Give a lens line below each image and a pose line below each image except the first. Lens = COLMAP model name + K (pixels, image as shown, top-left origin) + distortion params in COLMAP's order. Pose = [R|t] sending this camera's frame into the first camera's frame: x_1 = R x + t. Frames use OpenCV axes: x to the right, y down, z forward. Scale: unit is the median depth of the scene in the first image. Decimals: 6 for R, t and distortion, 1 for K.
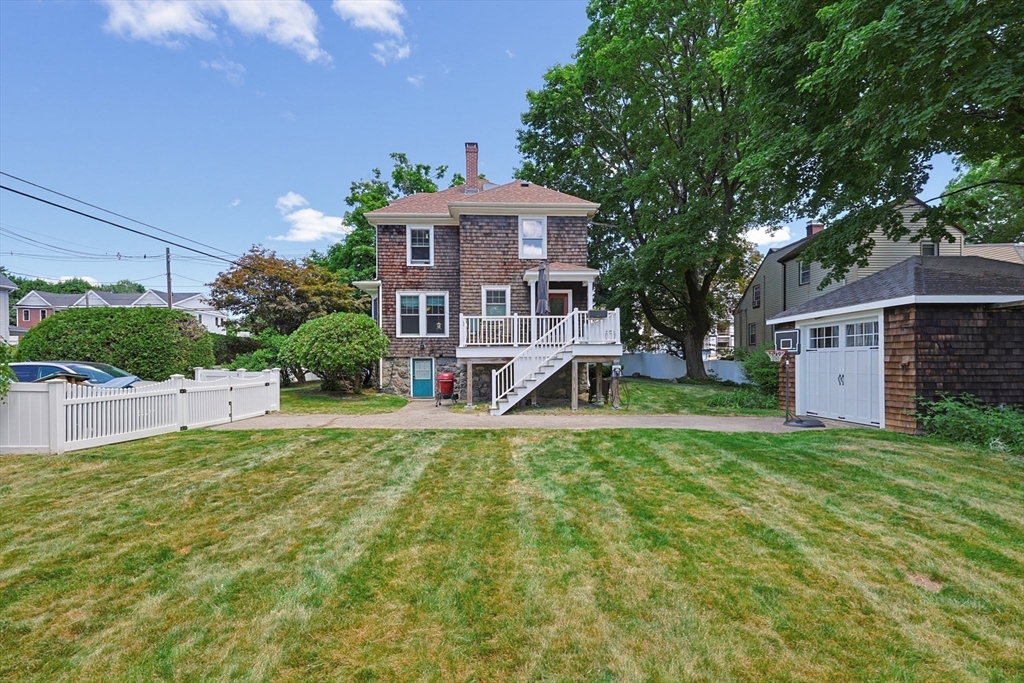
lens RADIAL K [[443.4, 0, 508.4], [0, 443.4, 368.7], [0, 0, 1]] dist [0.000260, -0.000121]
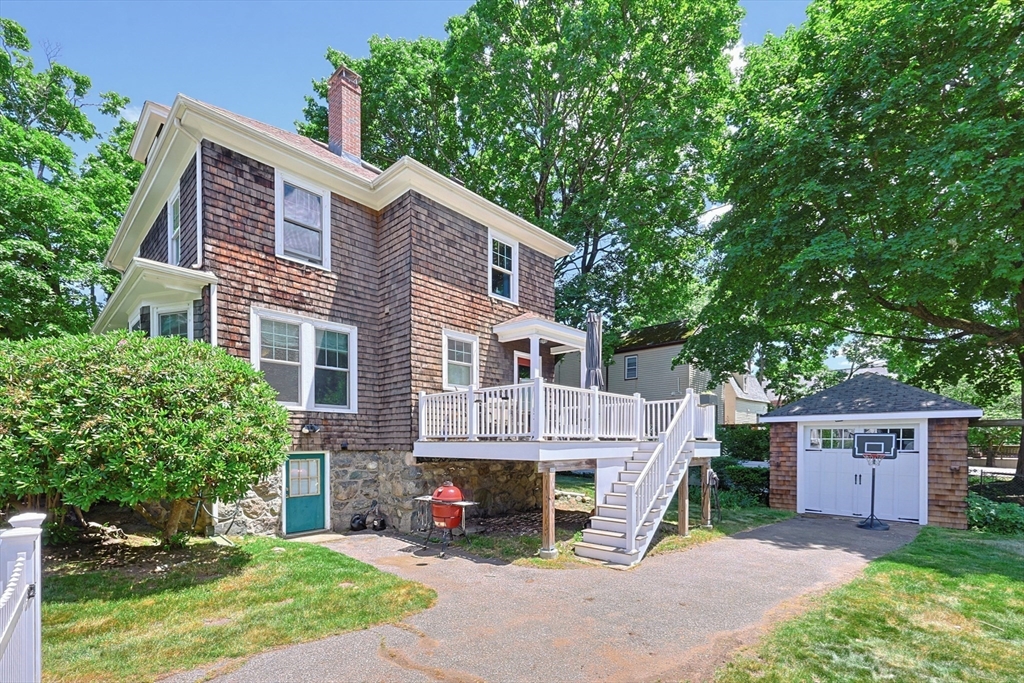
lens RADIAL K [[460.8, 0, 505.9], [0, 460.8, 448.0], [0, 0, 1]] dist [-0.001072, 0.000283]
pose [[0.720421, 0.001060, 0.693536, -0.415530], [-0.004078, 0.999988, 0.002707, -0.033508], [-0.693525, -0.004778, 0.720417, 0.509767]]
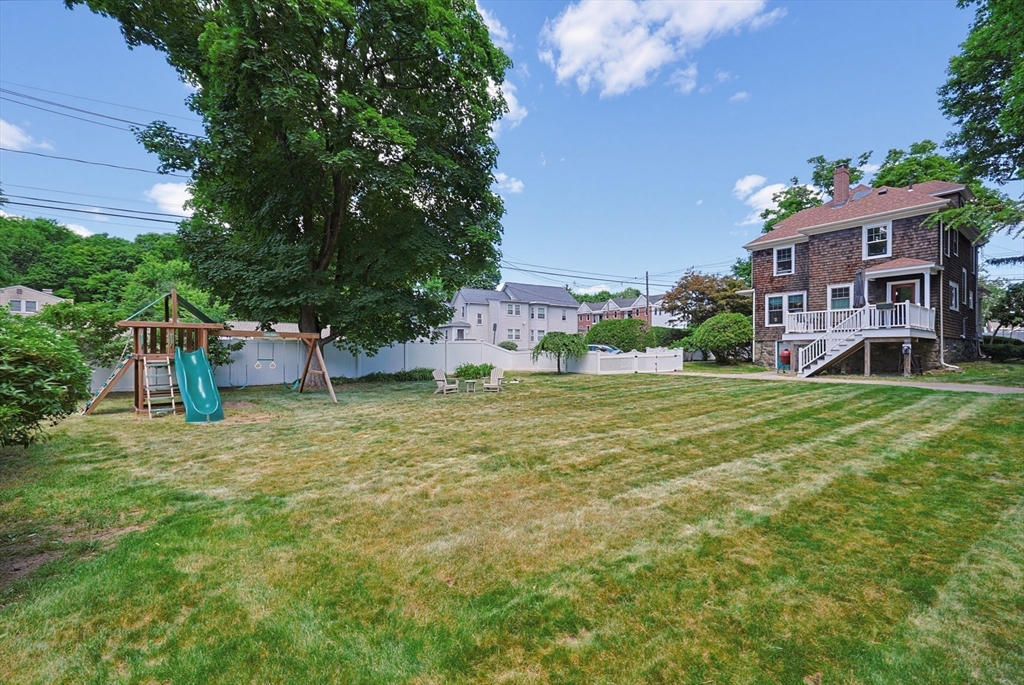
lens RADIAL K [[437.3, 0, 513.1], [0, 437.3, 353.0], [0, 0, 1]] dist [0.000124, 0.000022]
pose [[0.561491, 0.007593, -0.827448, 0.494257], [-0.007094, 0.999965, 0.004362, 0.015435], [0.827453, 0.003421, 0.561525, -0.509359]]
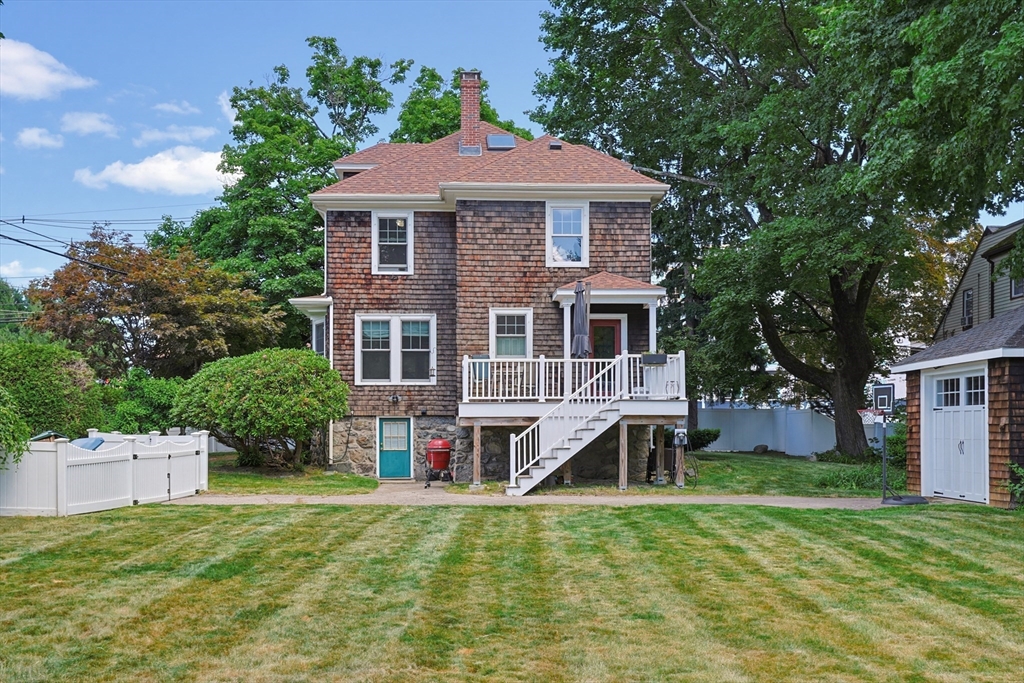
lens RADIAL K [[1048.8, 0, 507.2], [0, 1048.8, 416.3], [0, 0, 1]] dist [0.004831, -0.006201]
pose [[0.999958, 0.004050, -0.008272, -0.020453], [-0.004253, 0.999685, -0.024722, 0.012308], [0.008169, 0.024756, 0.999660, -0.549677]]
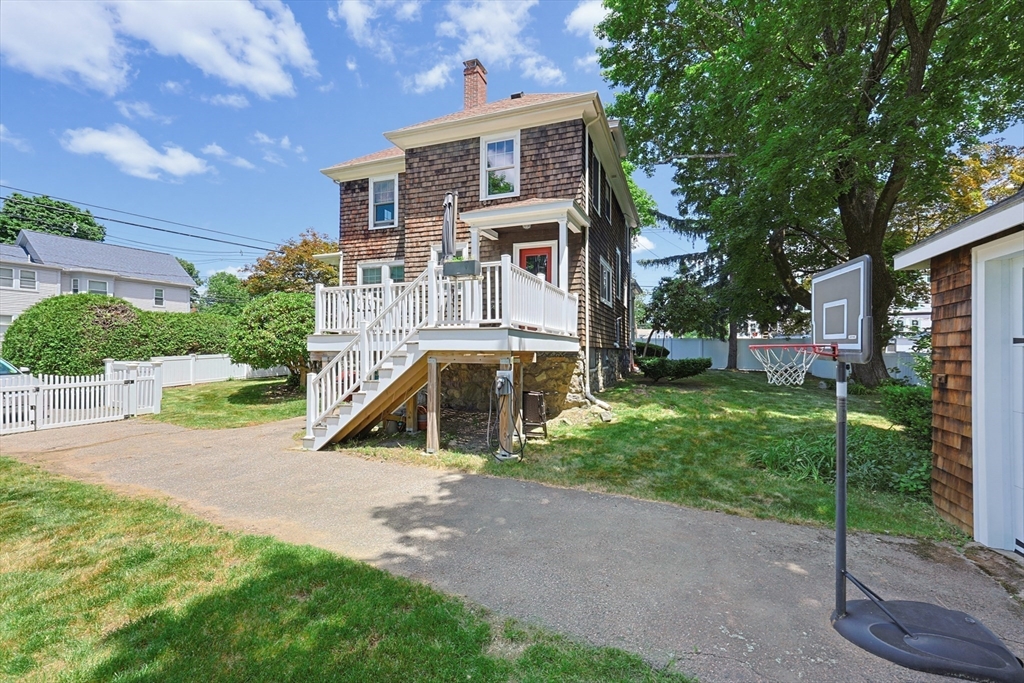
lens RADIAL K [[444.8, 0, 517.9], [0, 444.8, 344.5], [0, 0, 1]] dist [0.001254, 0.000144]
pose [[0.919329, 0.002745, -0.393481, 0.340587], [-0.009429, 0.999842, -0.015056, -0.022141], [0.393378, 0.017552, 0.919209, 0.411421]]
